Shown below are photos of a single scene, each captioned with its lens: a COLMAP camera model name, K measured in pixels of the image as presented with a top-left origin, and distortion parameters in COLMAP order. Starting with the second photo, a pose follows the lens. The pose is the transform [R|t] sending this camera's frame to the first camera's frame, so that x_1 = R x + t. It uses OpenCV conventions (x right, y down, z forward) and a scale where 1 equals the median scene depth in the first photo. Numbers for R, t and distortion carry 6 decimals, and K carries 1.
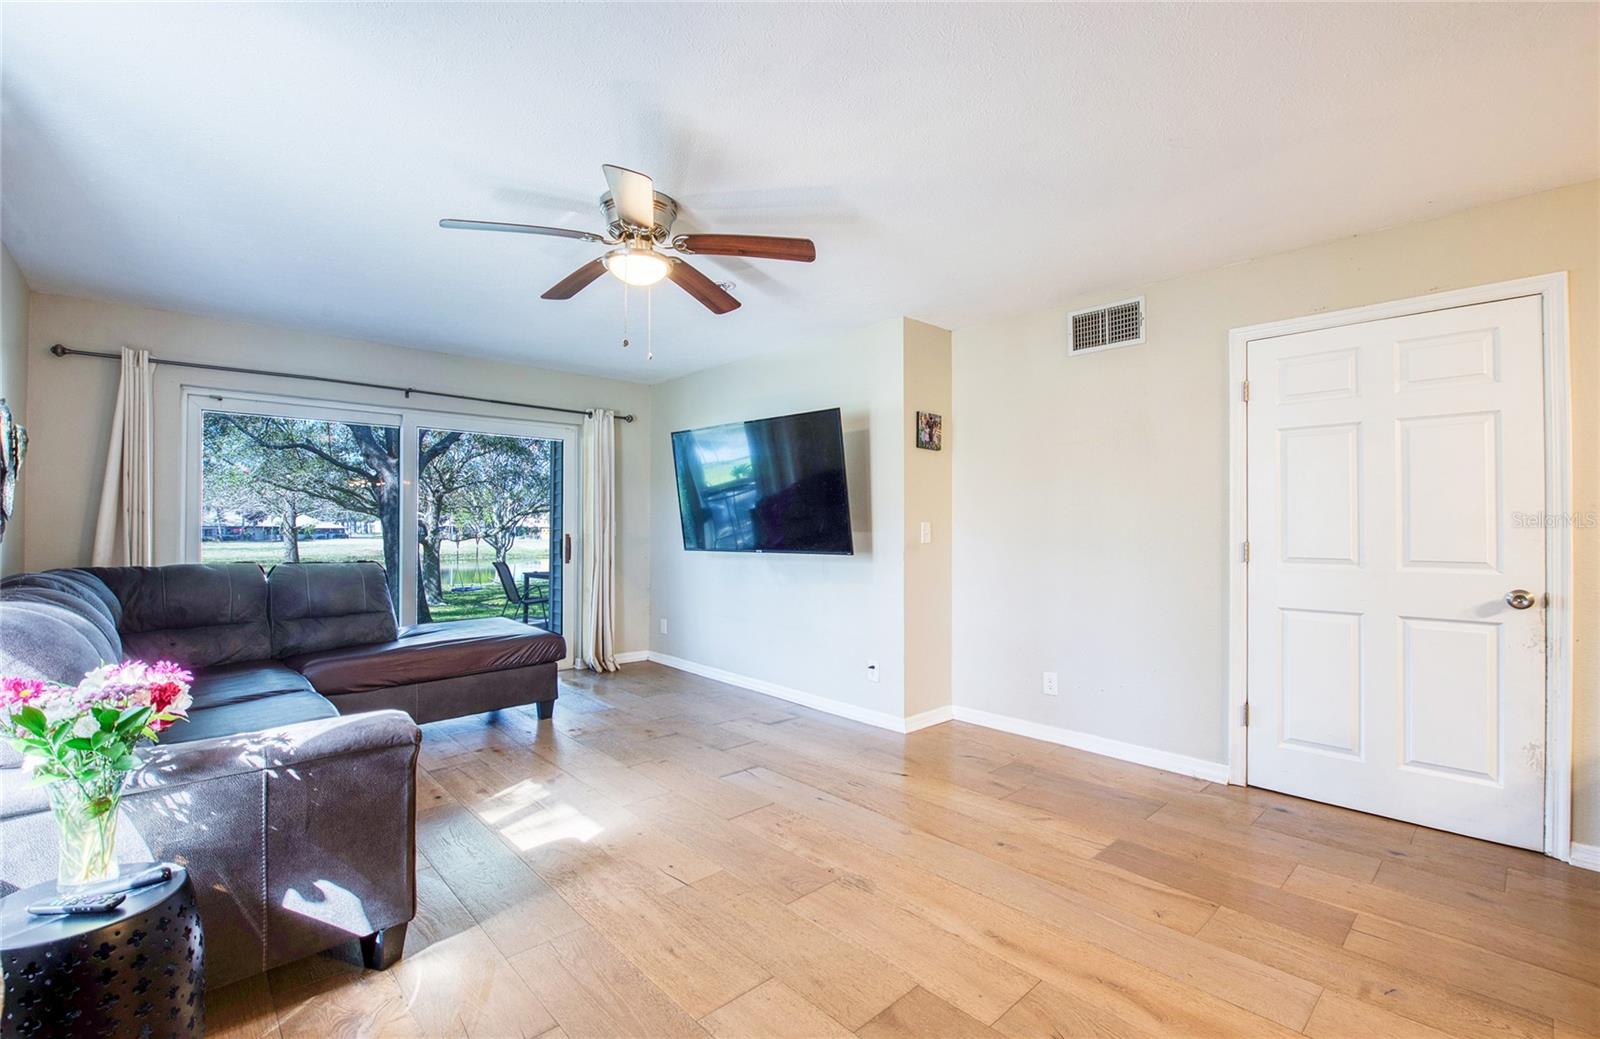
lens RADIAL K [[696.3, 0, 800.0], [0, 696.3, 519.5], [0, 0, 1]] dist [-0.015337, 0.000122]
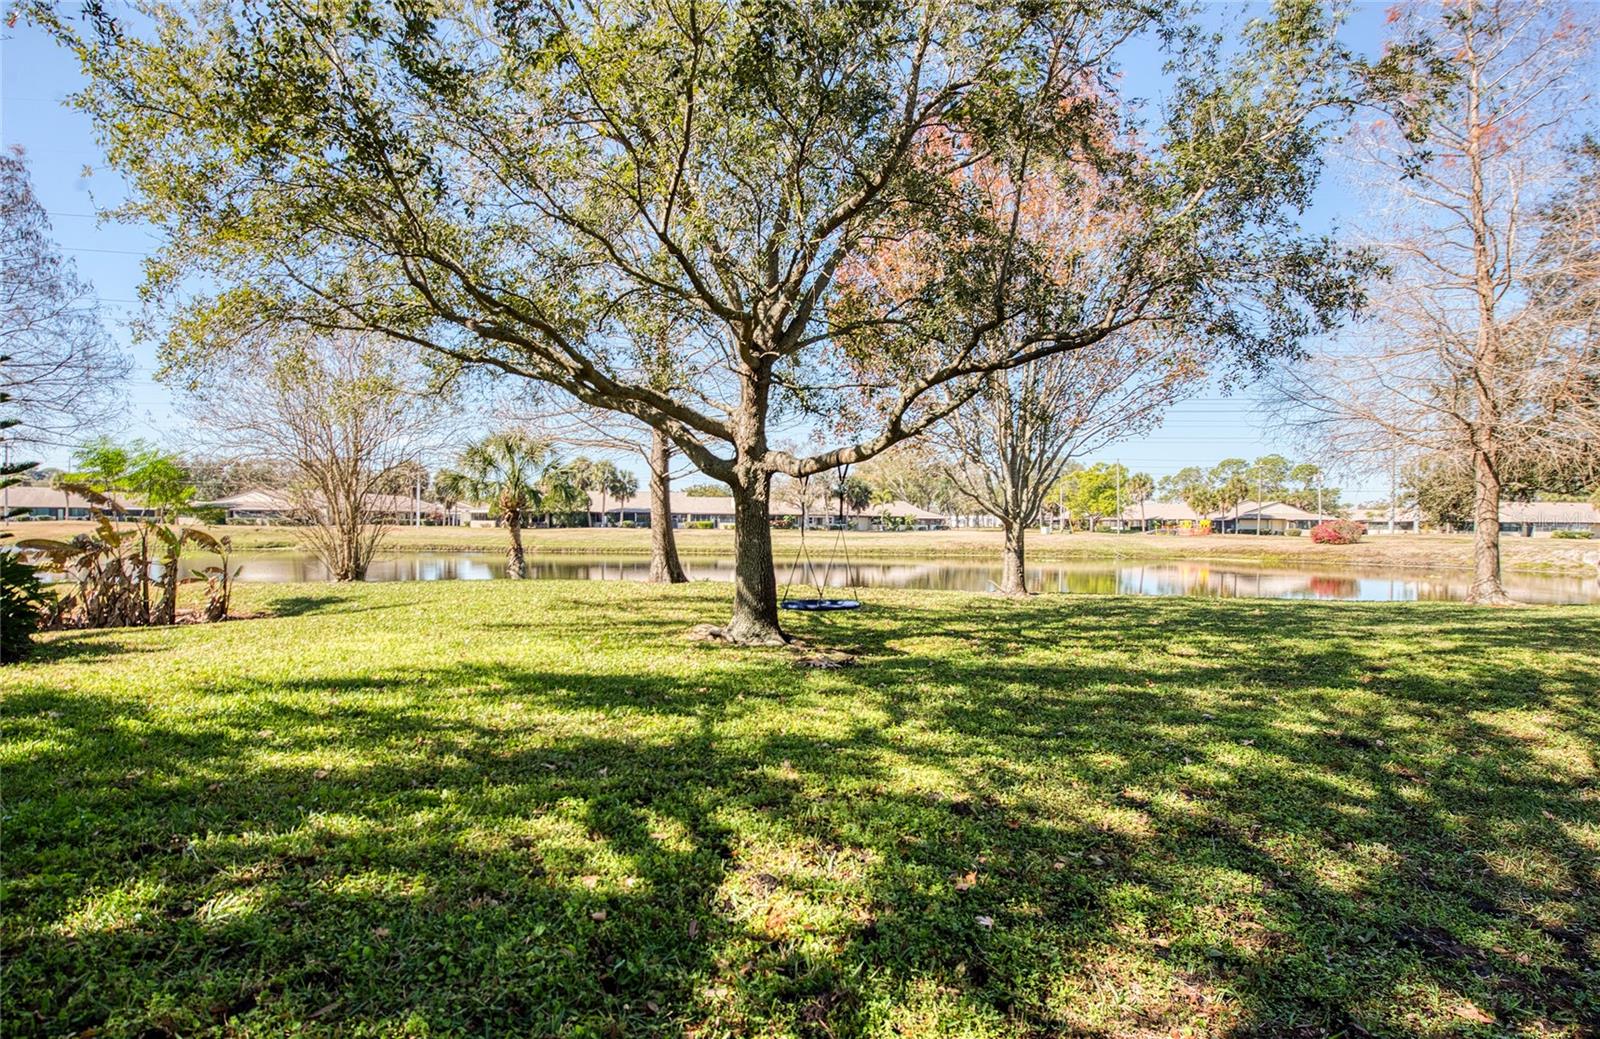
lens RADIAL K [[851.1, 0, 800.0], [0, 851.1, 519.5], [0, 0, 1]] dist [-0.003371, 0.000521]
pose [[0.707709, 0.005119, -0.706486, -0.933992], [-0.001951, 0.999984, 0.005291, 0.287407], [0.706502, -0.002366, 0.707707, 3.720534]]
